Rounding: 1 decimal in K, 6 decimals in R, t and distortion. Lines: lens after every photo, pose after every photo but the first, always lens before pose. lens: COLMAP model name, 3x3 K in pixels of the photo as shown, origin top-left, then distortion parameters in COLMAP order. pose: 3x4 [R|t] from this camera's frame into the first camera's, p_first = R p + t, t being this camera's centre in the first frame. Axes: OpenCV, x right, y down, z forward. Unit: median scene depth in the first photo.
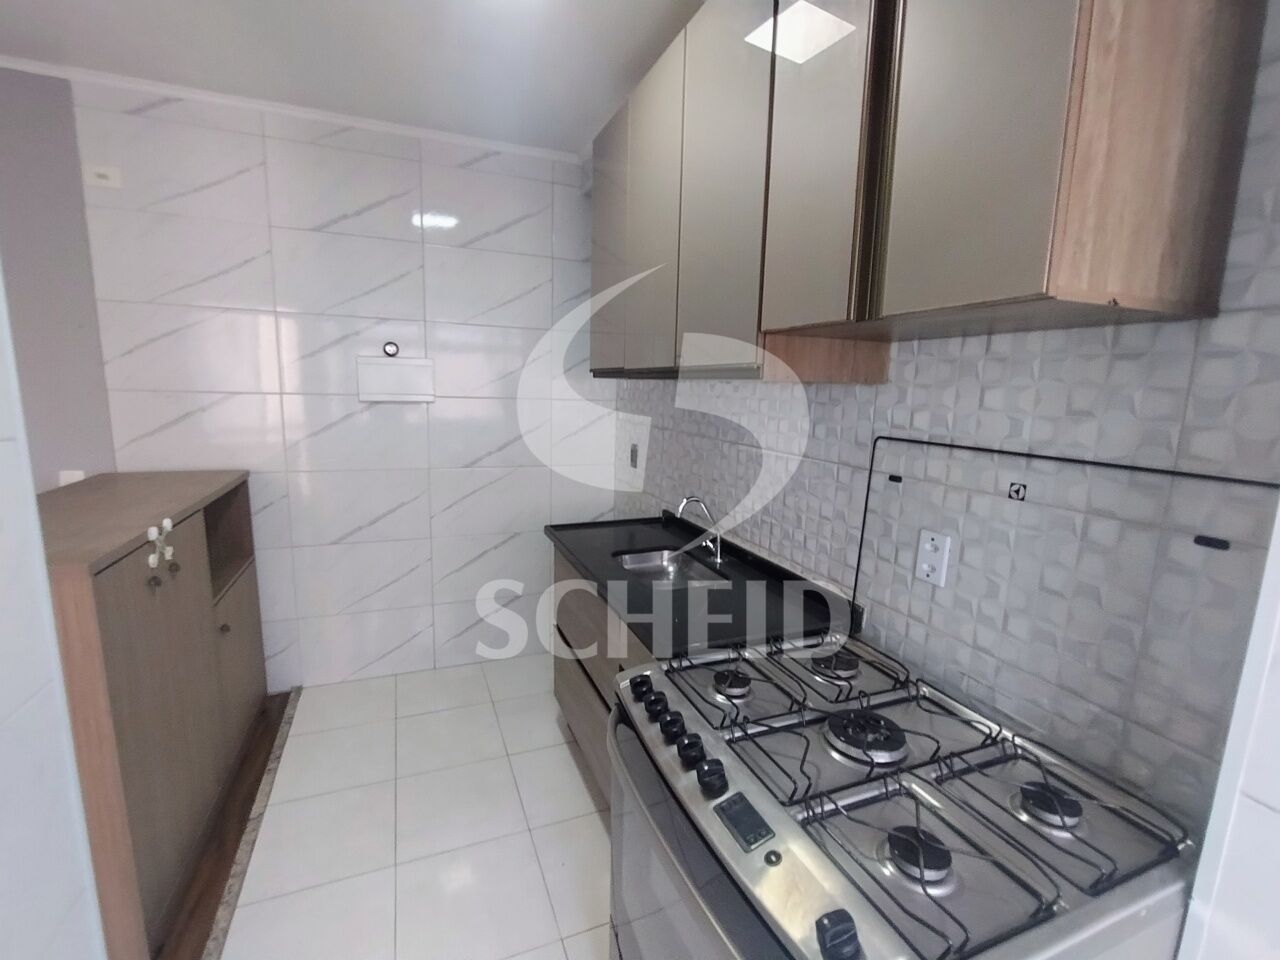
lens RADIAL K [[582.1, 0, 641.8], [0, 582.1, 482.9], [0, 0, 1]] dist [-0.014522, 0.006779]
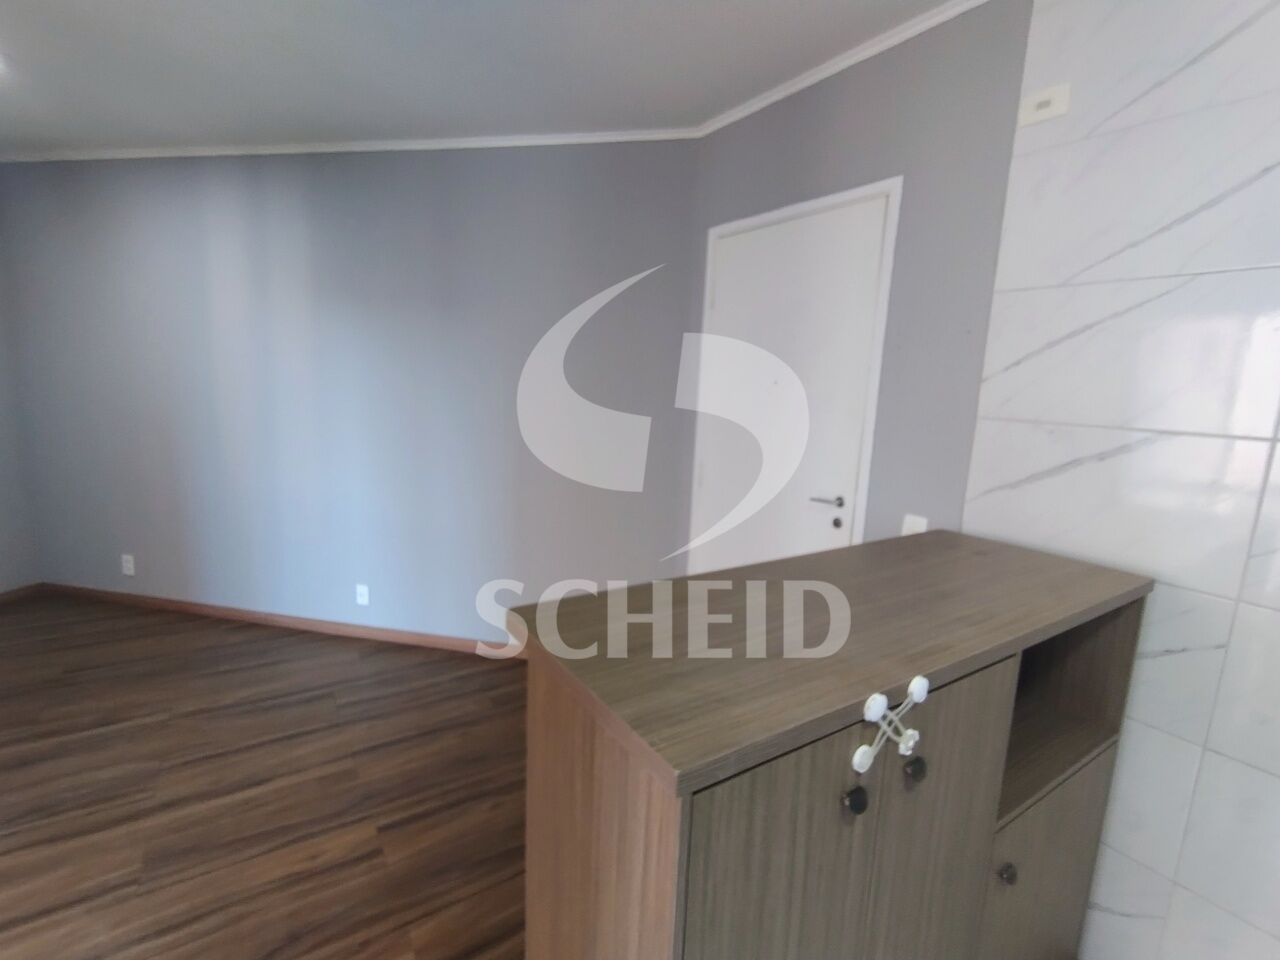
lens RADIAL K [[594.6, 0, 637.4], [0, 594.6, 482.5], [0, 0, 1]] dist [-0.011389, 0.000027]
pose [[0.204043, 0.141595, -0.968668, -0.284515], [-0.201201, 0.974427, 0.100055, -0.069970], [0.958063, 0.174481, 0.227314, 0.437534]]
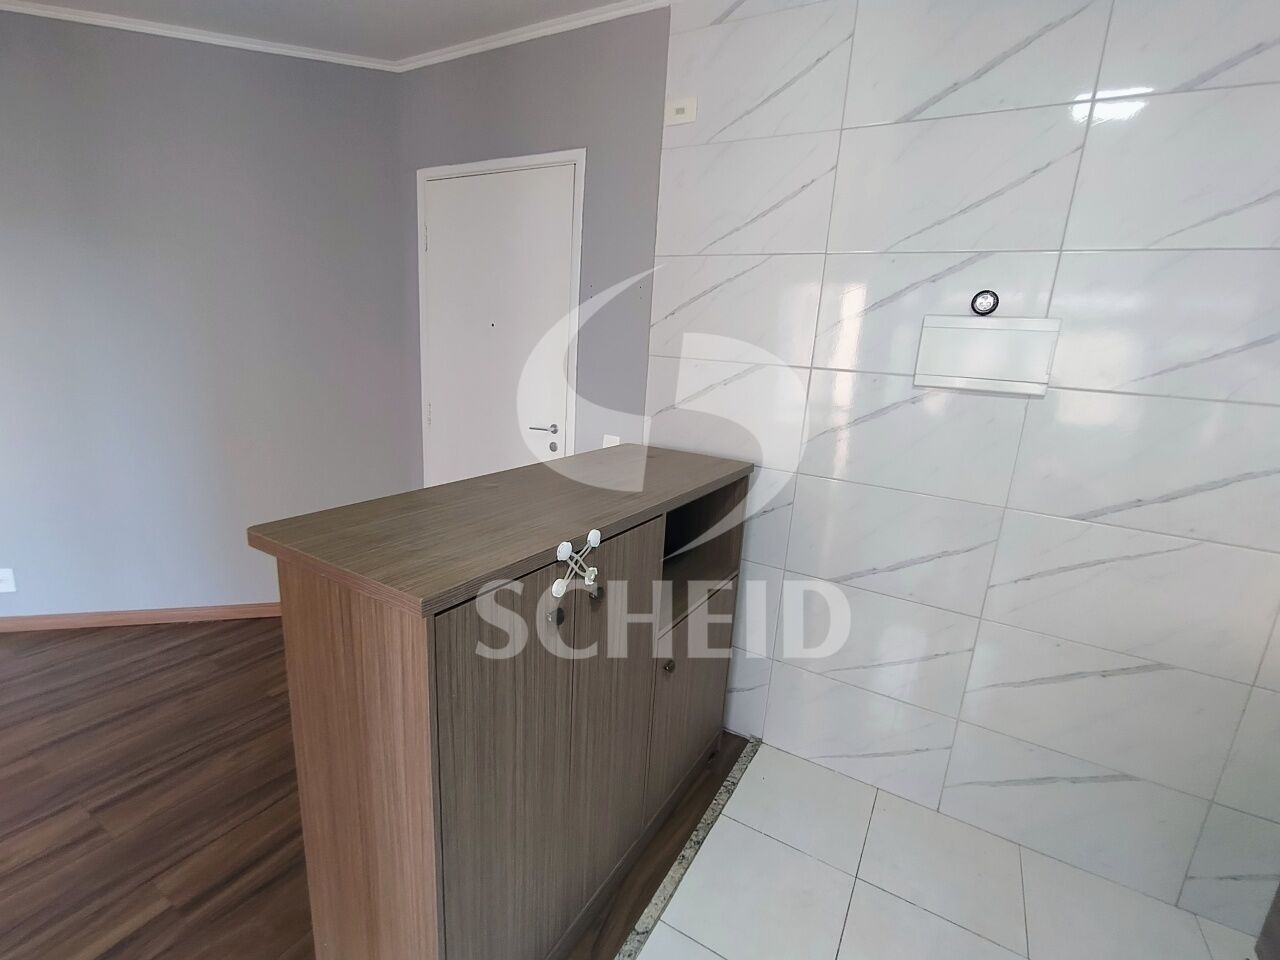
lens RADIAL K [[582.1, 0, 641.8], [0, 582.1, 482.9], [0, 0, 1]] dist [-0.014522, 0.006779]
pose [[0.611158, 0.192860, -0.767653, -0.172961], [-0.175600, 0.978729, 0.106087, -0.056118], [0.771784, 0.069964, 0.632025, 0.409727]]
